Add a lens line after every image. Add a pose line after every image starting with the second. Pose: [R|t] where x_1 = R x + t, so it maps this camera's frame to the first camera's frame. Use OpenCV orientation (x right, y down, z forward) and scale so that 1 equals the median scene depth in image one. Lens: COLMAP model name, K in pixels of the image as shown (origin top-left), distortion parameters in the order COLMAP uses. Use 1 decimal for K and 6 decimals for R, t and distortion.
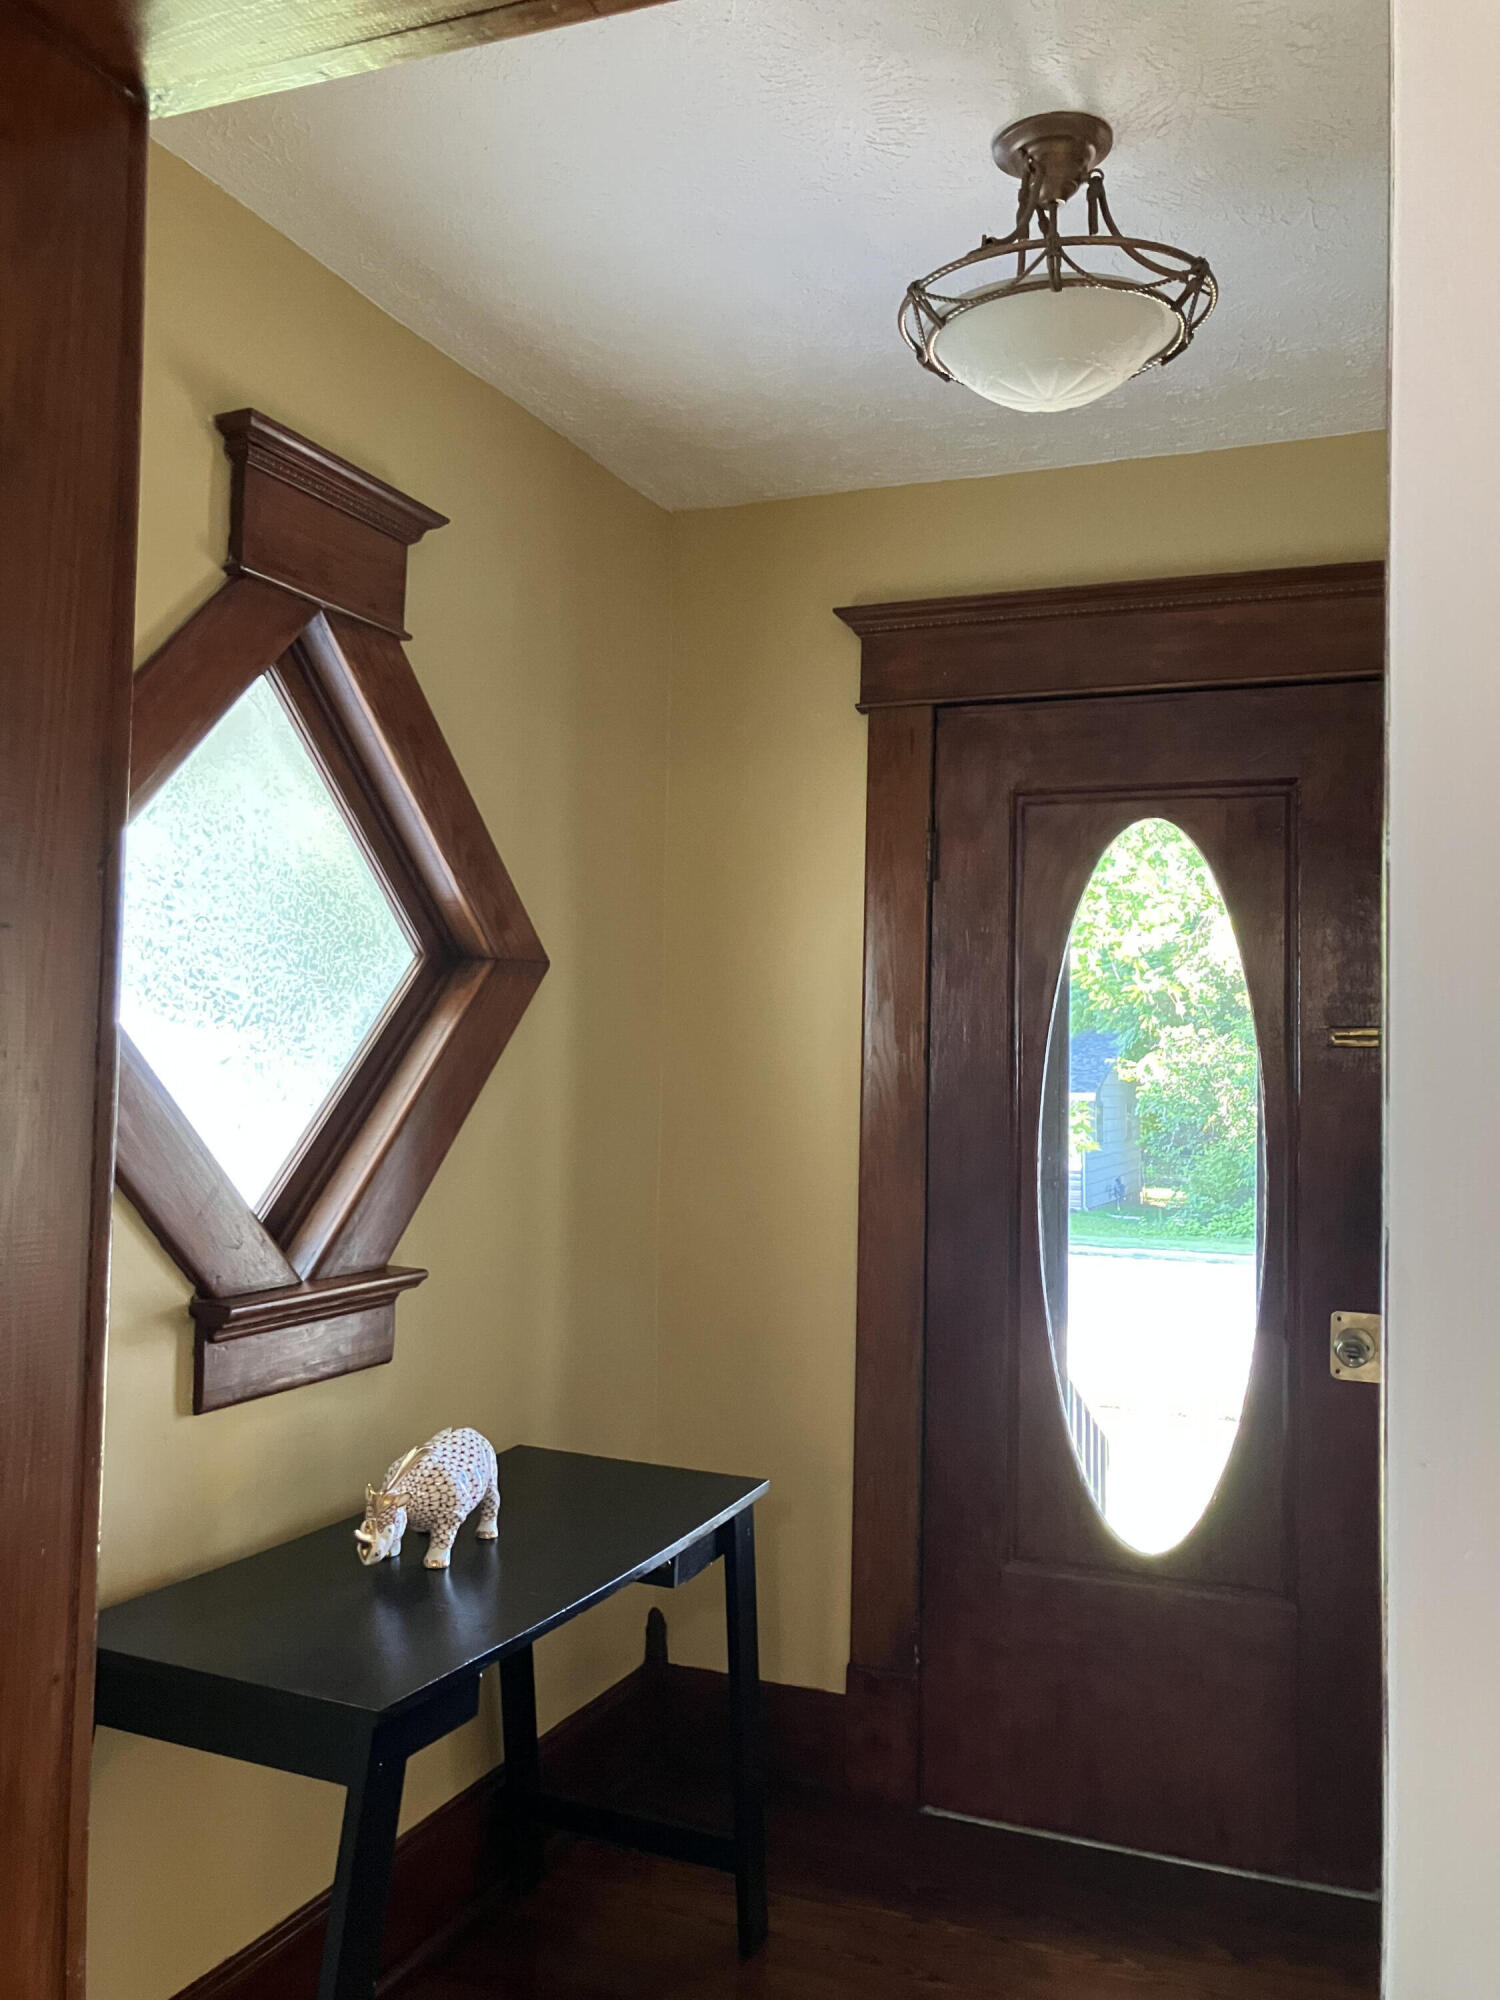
lens RADIAL K [[1720.2, 0, 750.0], [0, 1720.2, 1000.0], [0, 0, 1]] dist [0.015286, 0.005245]
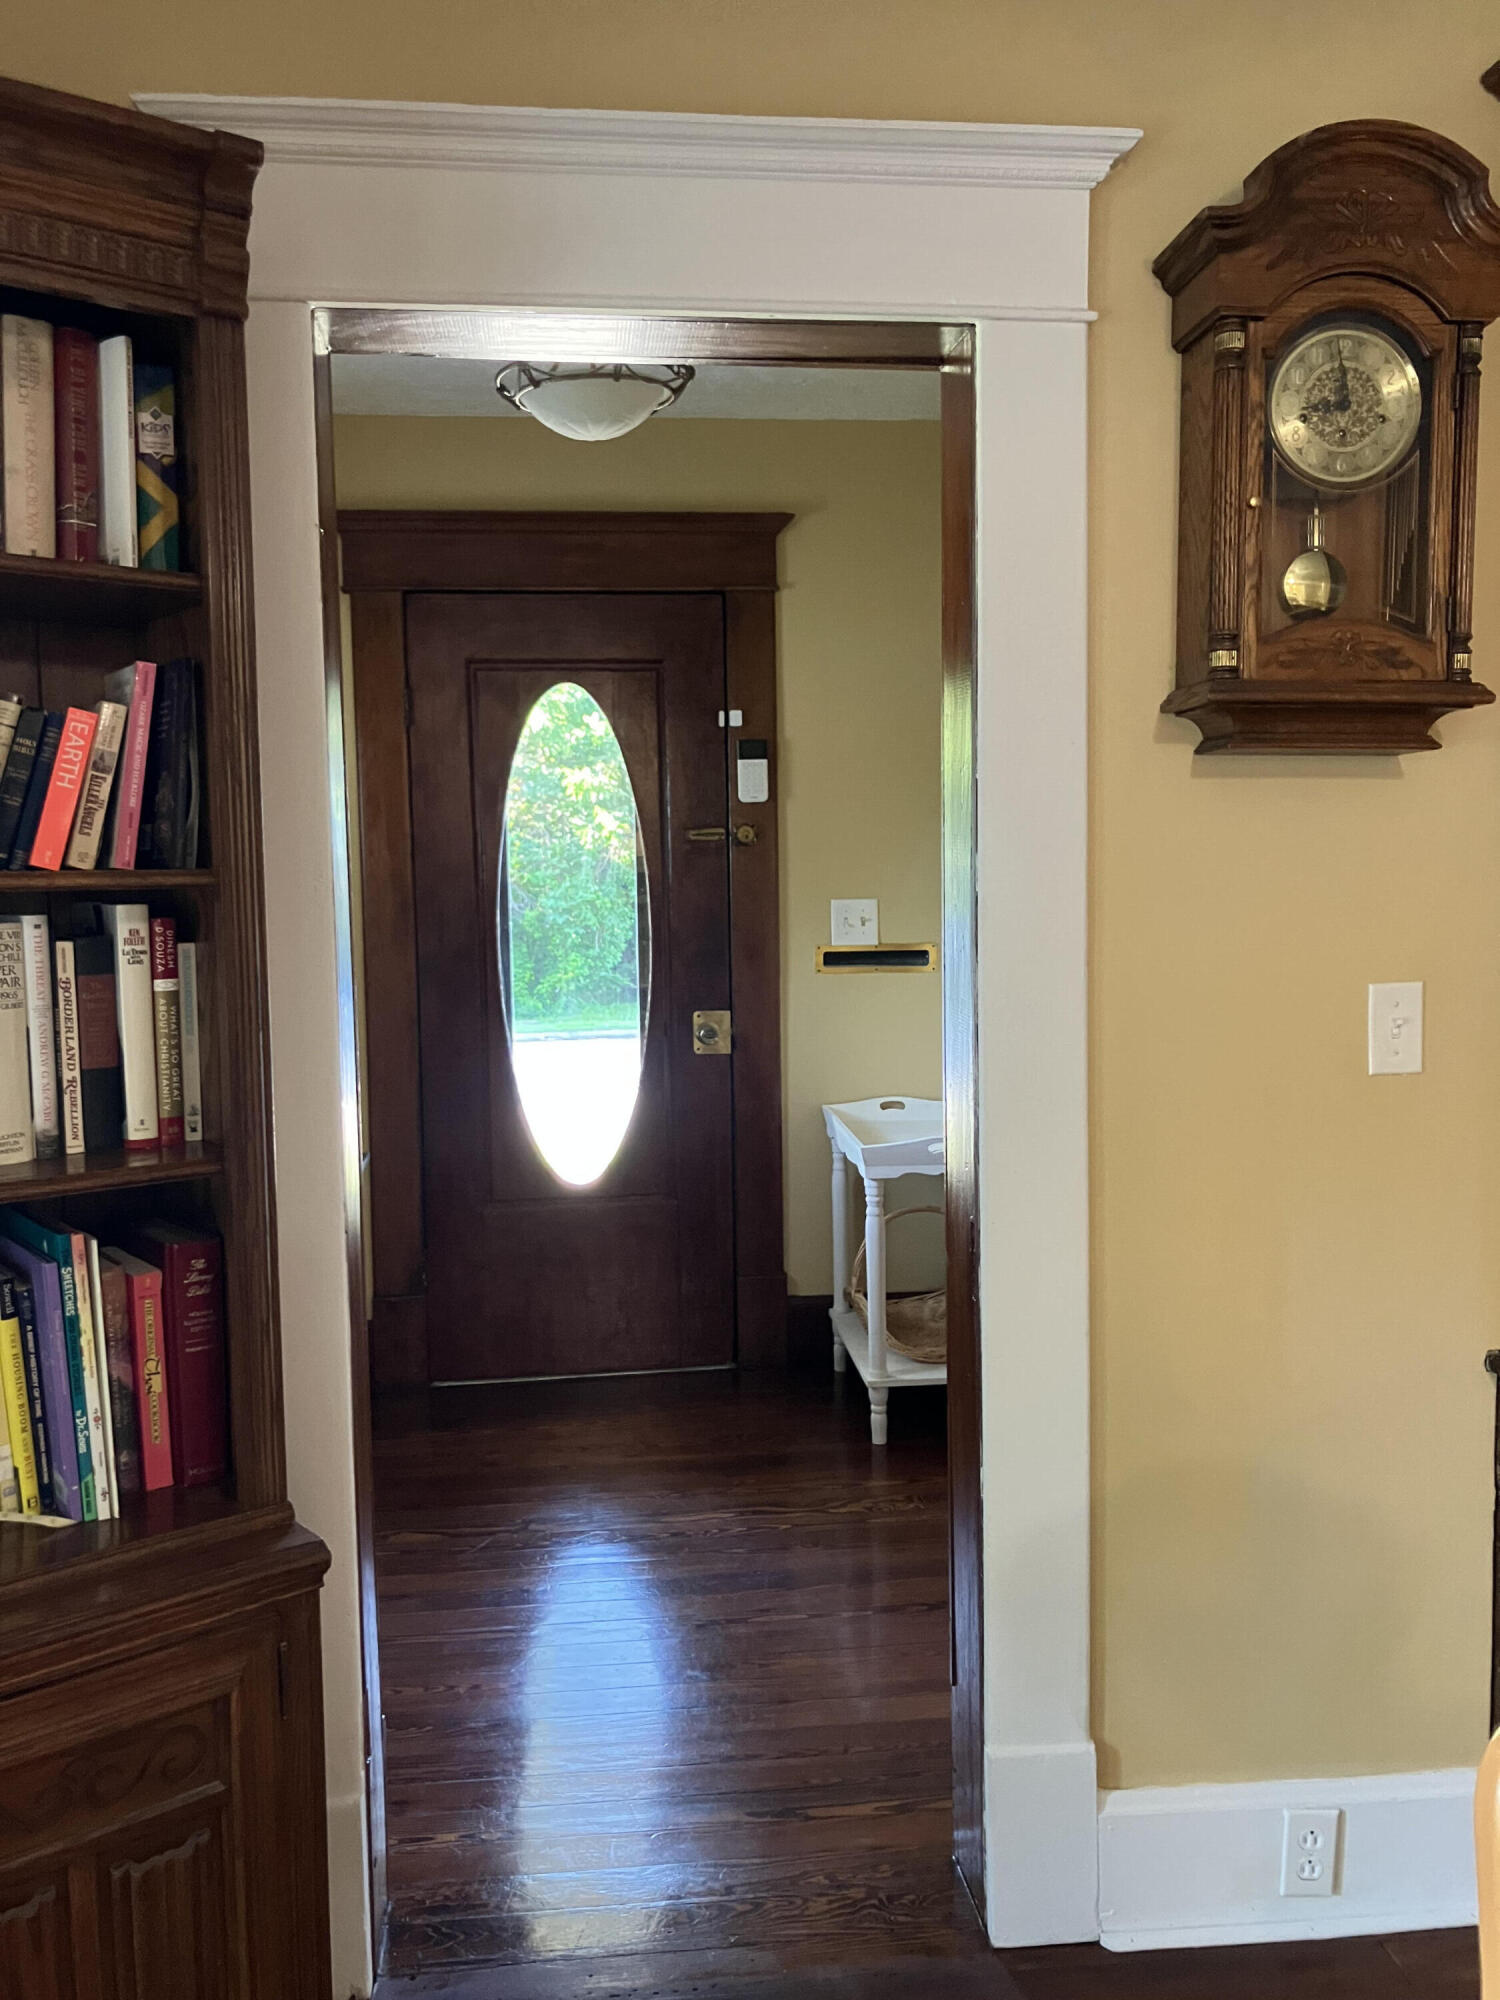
lens RADIAL K [[1630.8, 0, 724.0], [0, 1630.8, 1008.2], [0, 0, 1]] dist [0.050693, -0.111310]
pose [[0.891142, -0.070019, 0.448290, -0.274871], [0.012316, 0.991390, 0.130363, -0.013767], [-0.453558, -0.110651, 0.884331, -0.283120]]
